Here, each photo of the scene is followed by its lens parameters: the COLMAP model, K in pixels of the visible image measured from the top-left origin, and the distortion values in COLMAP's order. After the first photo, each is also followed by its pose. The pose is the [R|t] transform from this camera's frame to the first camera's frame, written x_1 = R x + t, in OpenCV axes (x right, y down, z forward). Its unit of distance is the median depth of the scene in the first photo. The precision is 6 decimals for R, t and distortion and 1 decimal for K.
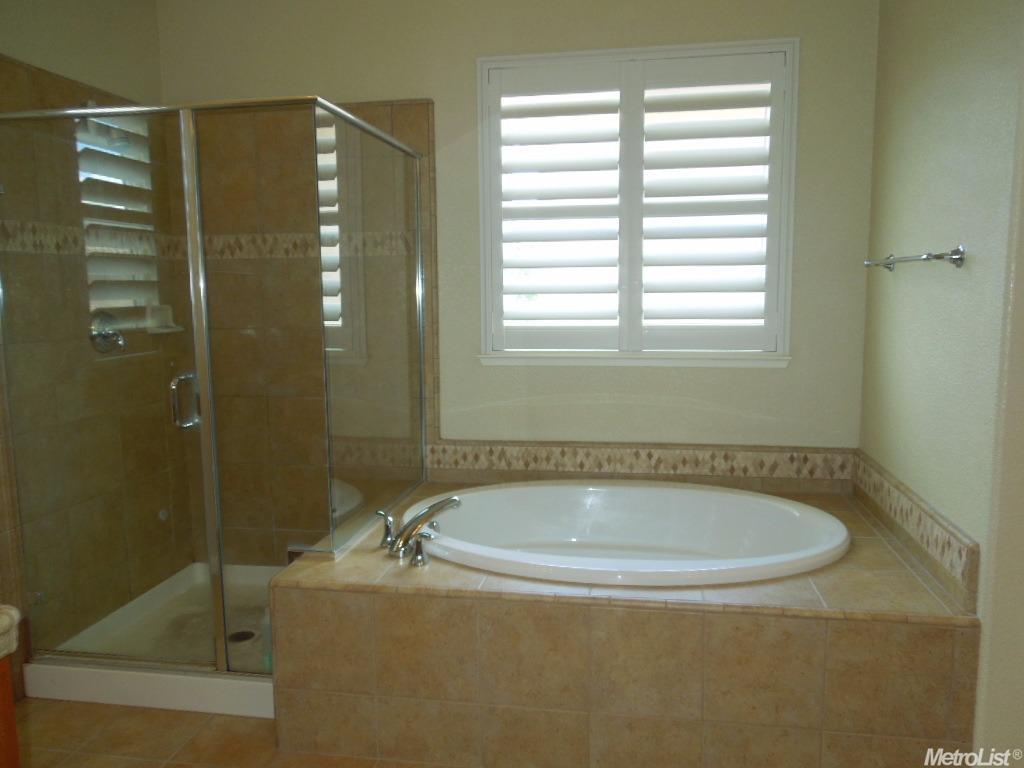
lens RADIAL K [[774.3, 0, 512.3], [0, 774.3, 383.4], [0, 0, 1]] dist [0.000710, -0.010322]
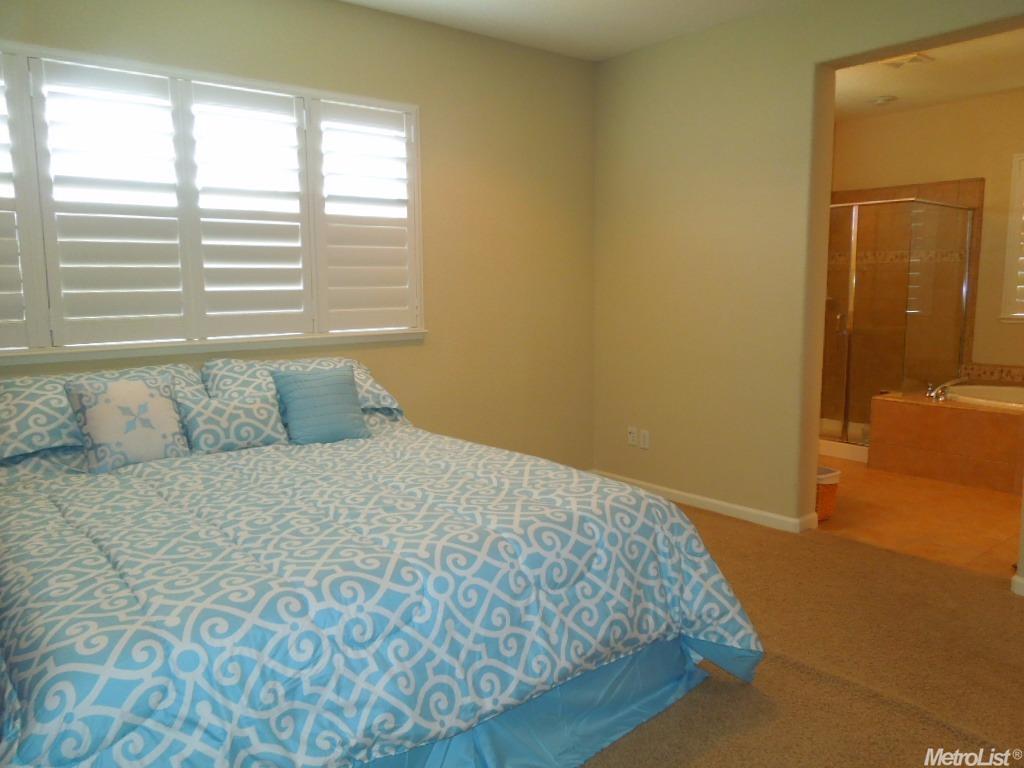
lens RADIAL K [[774.3, 0, 514.8], [0, 774.3, 382.5], [0, 0, 1]] dist [0.000710, -0.010322]
pose [[0.761592, 0.094748, -0.641094, 0.264963], [-0.085173, 0.995308, 0.045916, 0.129239], [0.642436, 0.019635, 0.766088, -1.099375]]
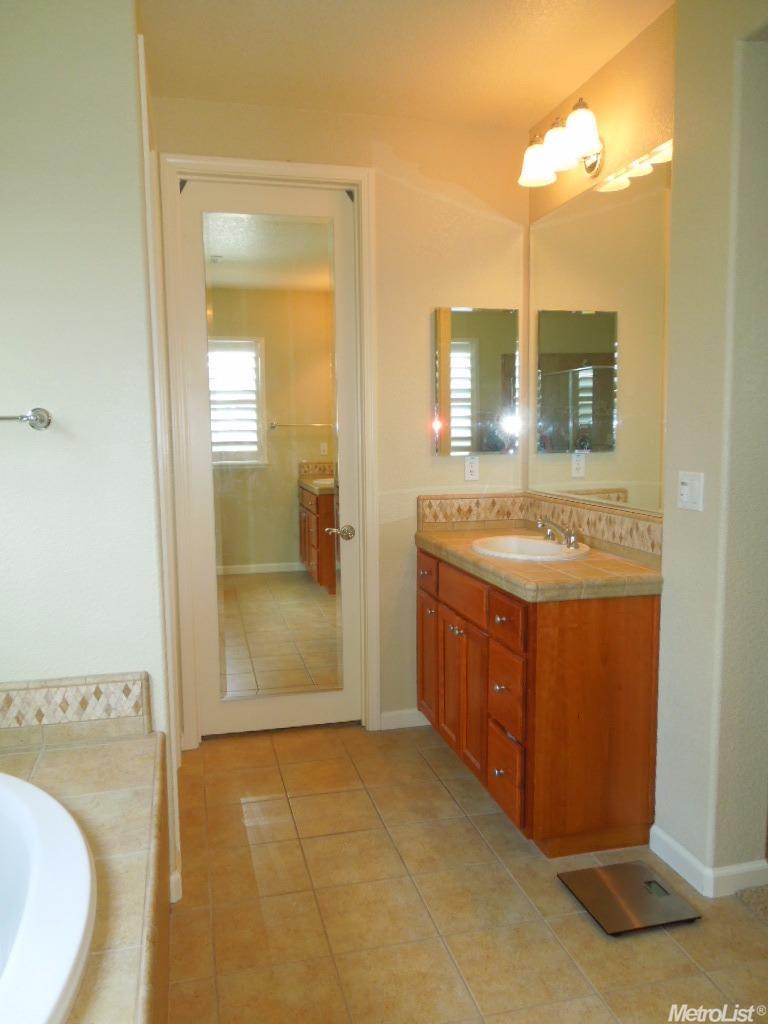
lens RADIAL K [[774.3, 0, 382.8], [0, 774.3, 511.5], [0, 0, 1]] dist [0.000710, -0.010322]
pose [[-0.403918, -0.084538, 0.910880, -0.461154], [0.129310, 0.980446, 0.148336, -0.122238], [-0.905610, 0.177702, -0.385089, 0.890439]]
